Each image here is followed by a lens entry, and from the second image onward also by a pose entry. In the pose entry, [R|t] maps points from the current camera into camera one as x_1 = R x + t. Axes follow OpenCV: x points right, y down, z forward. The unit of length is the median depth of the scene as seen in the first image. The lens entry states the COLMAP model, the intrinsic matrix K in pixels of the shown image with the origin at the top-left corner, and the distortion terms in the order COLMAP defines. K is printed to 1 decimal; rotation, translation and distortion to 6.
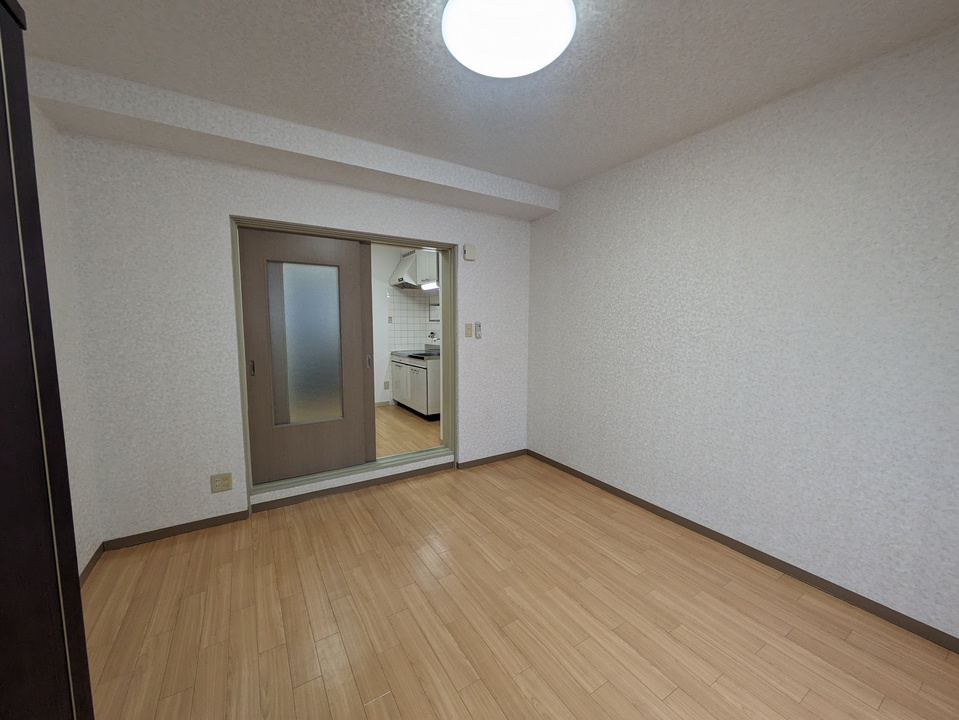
lens RADIAL K [[380.3, 0, 482.7], [0, 380.3, 360.4], [0, 0, 1]] dist [-0.002371, 0.004895]
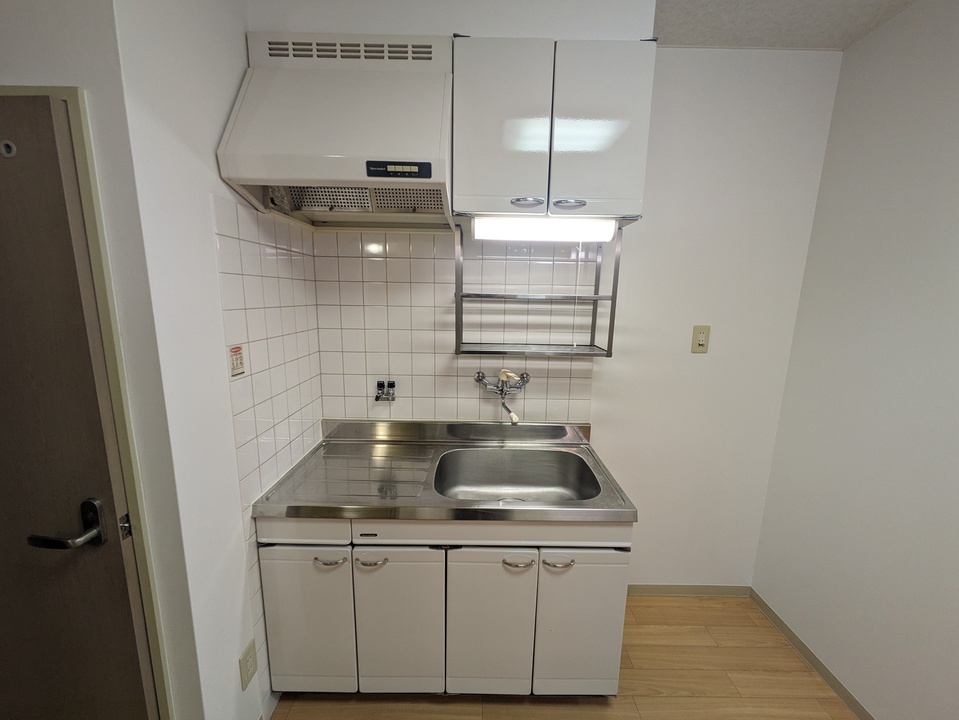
lens RADIAL K [[374.9, 0, 482.2], [0, 374.9, 362.8], [0, 0, 1]] dist [0.002053, 0.000364]
pose [[0.533139, -0.141399, 0.834128, -0.670899], [0.060272, 0.989777, 0.129260, -0.244203], [-0.843878, -0.018639, 0.536211, 1.555910]]
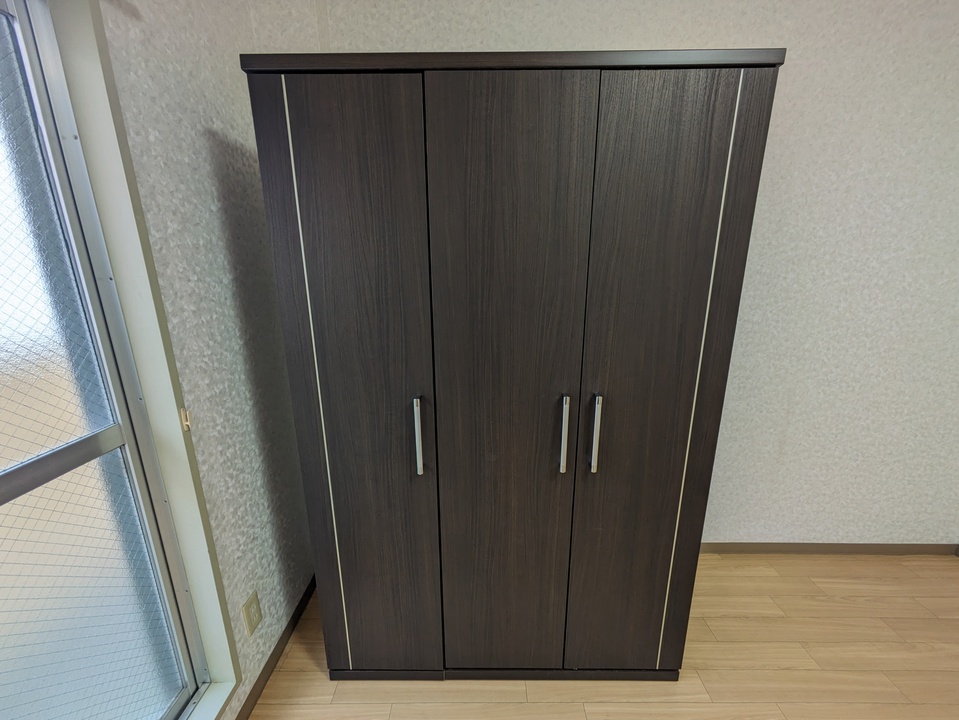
lens RADIAL K [[374.4, 0, 480.8], [0, 374.4, 359.8], [0, 0, 1]] dist [0.007022, 0.000047]
pose [[-0.537726, 0.206233, -0.817507, 0.162007], [-0.075220, 0.954021, 0.290148, -0.035952], [0.839757, 0.217513, -0.497489, 0.220274]]
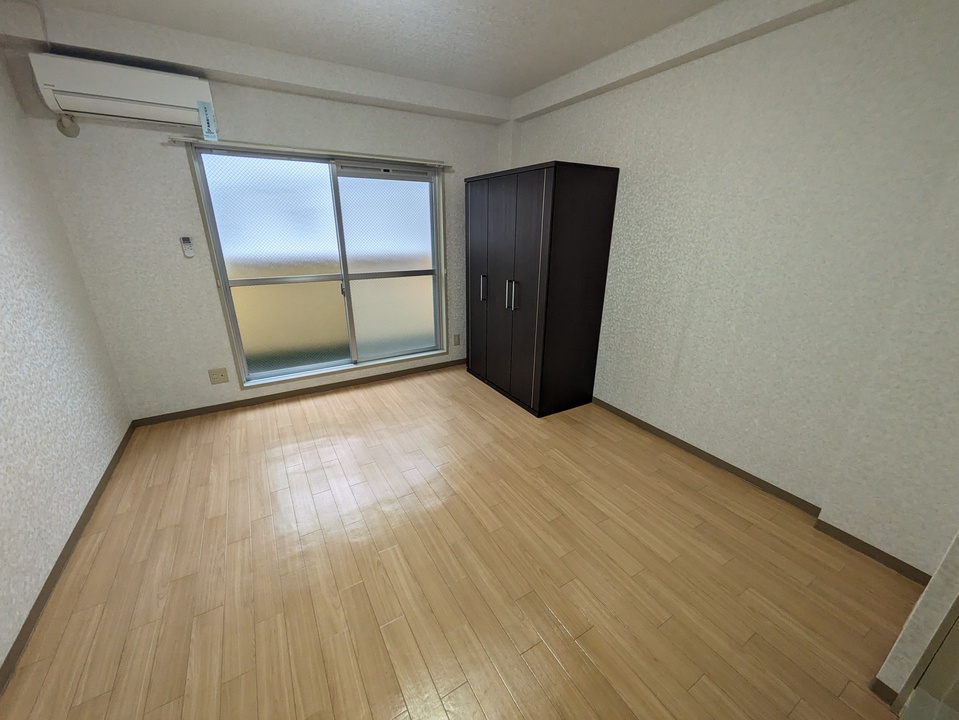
lens RADIAL K [[378.1, 0, 481.9], [0, 378.1, 362.5], [0, 0, 1]] dist [-0.000396, 0.001086]
pose [[-0.999649, -0.019352, 0.018069, -0.119608], [-0.009741, 0.903430, 0.428624, -0.152780], [-0.024619, 0.428298, -0.903302, 1.195051]]
